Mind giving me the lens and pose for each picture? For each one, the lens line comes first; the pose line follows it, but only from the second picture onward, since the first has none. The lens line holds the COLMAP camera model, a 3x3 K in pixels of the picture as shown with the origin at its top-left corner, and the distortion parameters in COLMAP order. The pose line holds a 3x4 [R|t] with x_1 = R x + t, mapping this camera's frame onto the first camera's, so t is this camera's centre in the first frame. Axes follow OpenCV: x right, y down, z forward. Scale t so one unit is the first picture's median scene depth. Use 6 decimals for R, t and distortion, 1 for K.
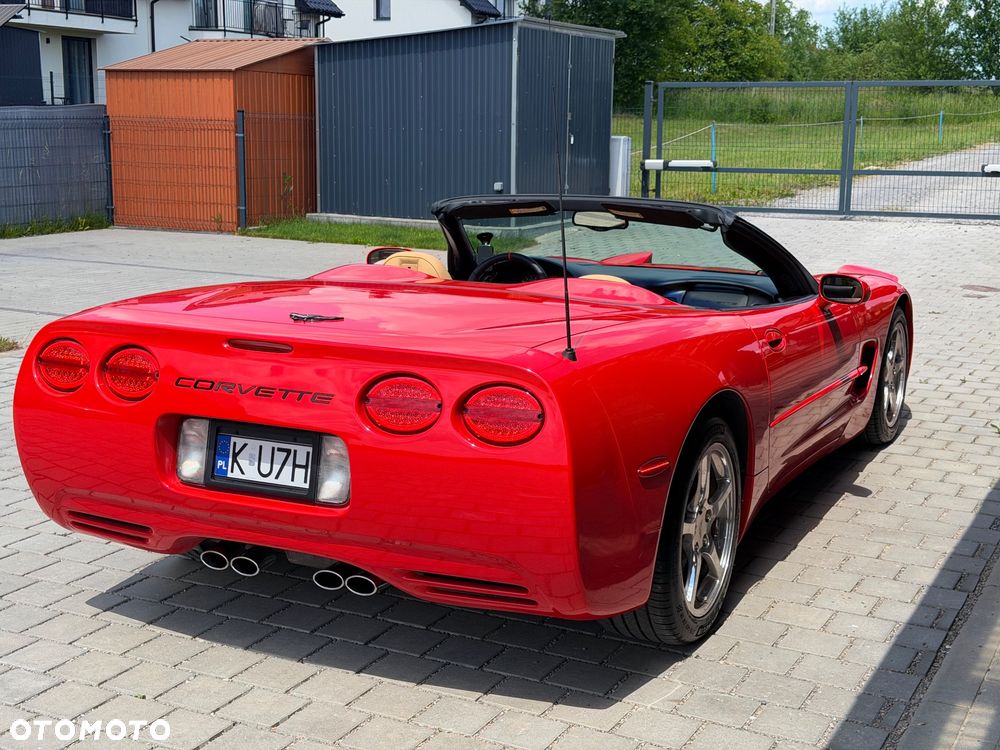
lens RADIAL K [[1387.0, 0, 510.3], [0, 1387.0, 391.3], [0, 0, 1]] dist [0.131313, -0.247759]
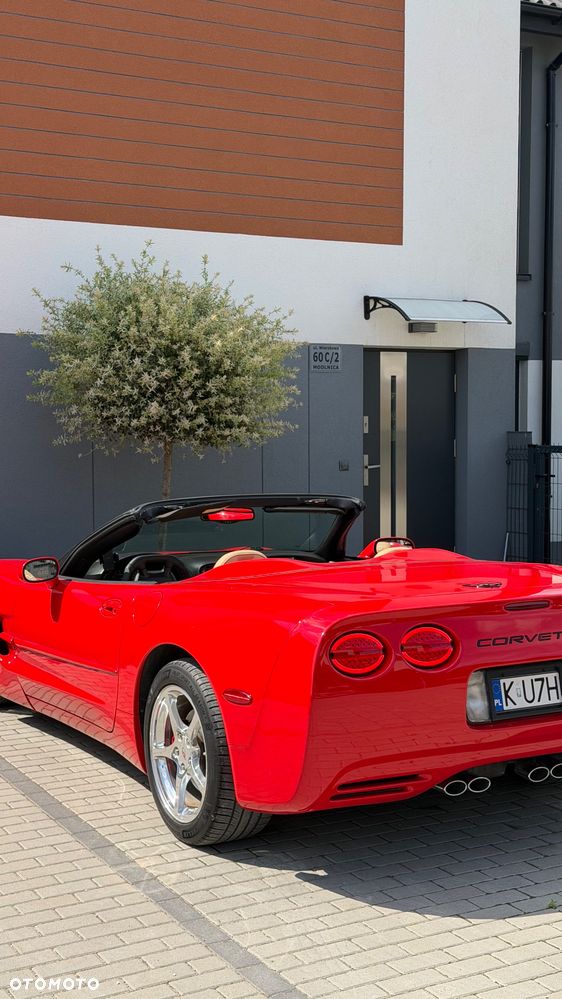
lens RADIAL K [[1342.6, 0, 281.0], [0, 1342.6, 499.5], [0, 0, 1]] dist [0.122651, 0.003996]
pose [[0.573846, -0.063995, 0.816459, -1.238836], [0.174667, 0.983568, -0.045671, -0.103741], [-0.800120, 0.168816, 0.575594, 0.362936]]
